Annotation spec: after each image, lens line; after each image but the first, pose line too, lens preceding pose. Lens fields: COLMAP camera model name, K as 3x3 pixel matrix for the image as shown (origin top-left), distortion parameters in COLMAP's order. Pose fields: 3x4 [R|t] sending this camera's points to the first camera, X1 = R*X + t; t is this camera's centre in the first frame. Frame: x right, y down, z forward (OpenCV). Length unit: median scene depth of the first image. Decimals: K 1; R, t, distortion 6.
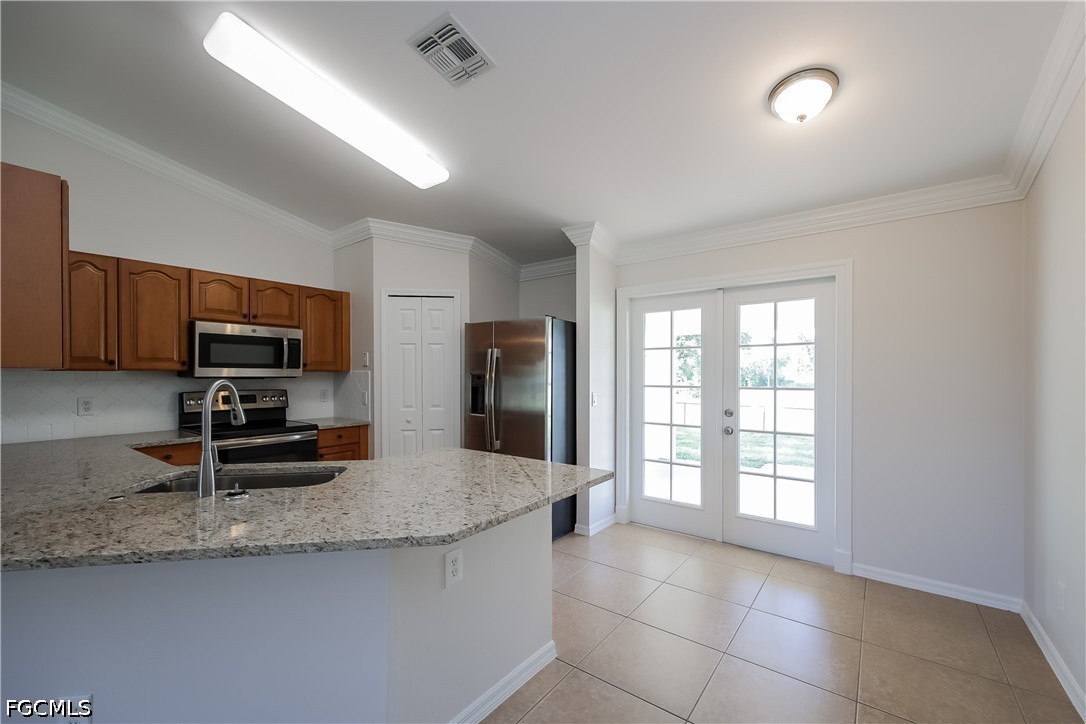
lens RADIAL K [[437.4, 0, 550.0], [0, 437.4, 372.5], [0, 0, 1]] dist [0.001088, -0.000063]
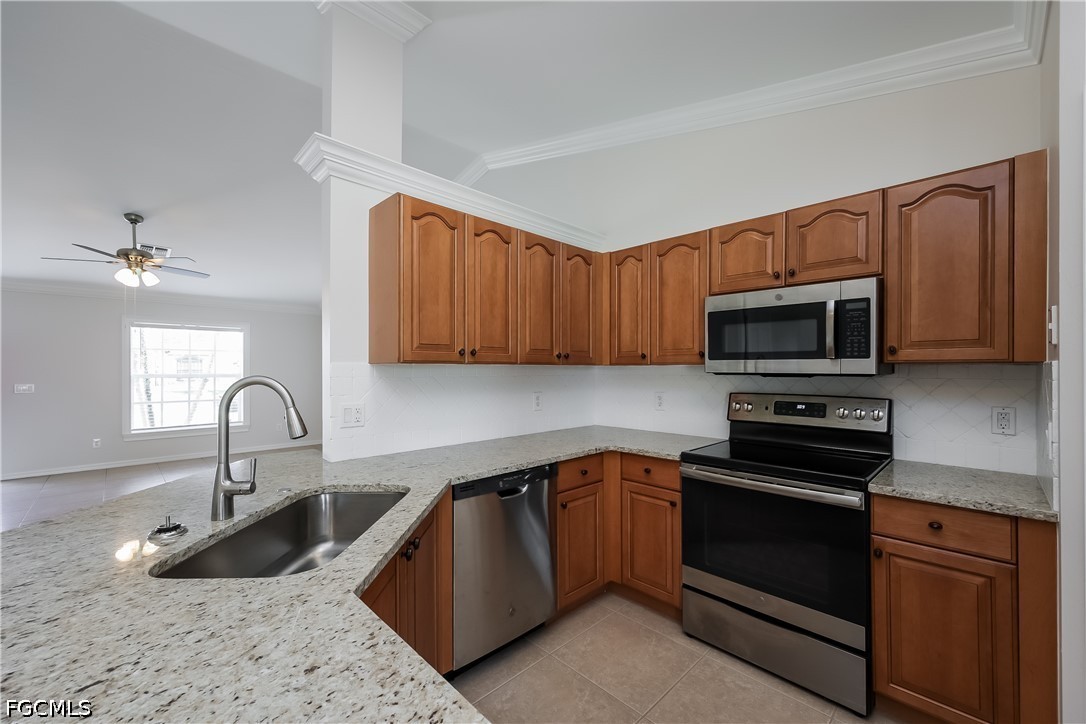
lens RADIAL K [[437.4, 0, 547.1], [0, 437.4, 367.8], [0, 0, 1]] dist [0.001088, -0.000063]
pose [[-0.151356, -0.001429, -0.988478, -0.036664], [0.001073, 0.999998, -0.001610, 0.002367], [0.988479, -0.001305, -0.151354, 0.843799]]
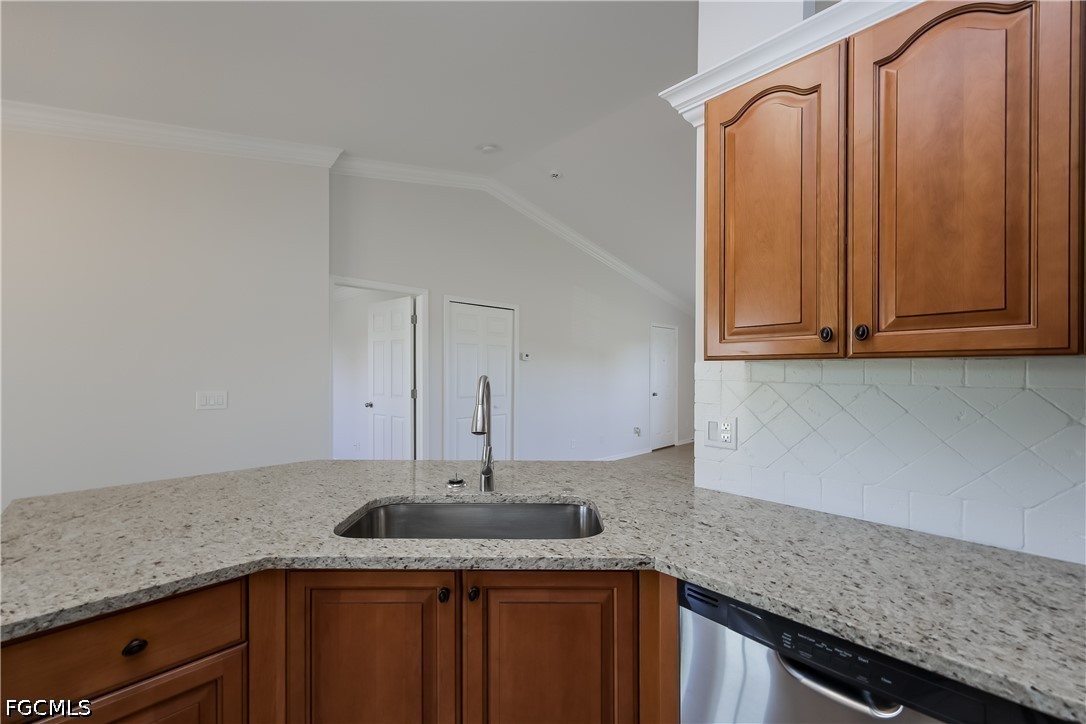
lens RADIAL K [[437.4, 0, 541.7], [0, 437.4, 368.8], [0, 0, 1]] dist [0.001088, -0.000063]
pose [[-0.986724, 0.001579, 0.162396, -0.525352], [0.001242, 0.999997, -0.002175, 0.003097], [-0.162399, -0.001945, -0.986723, 0.966863]]
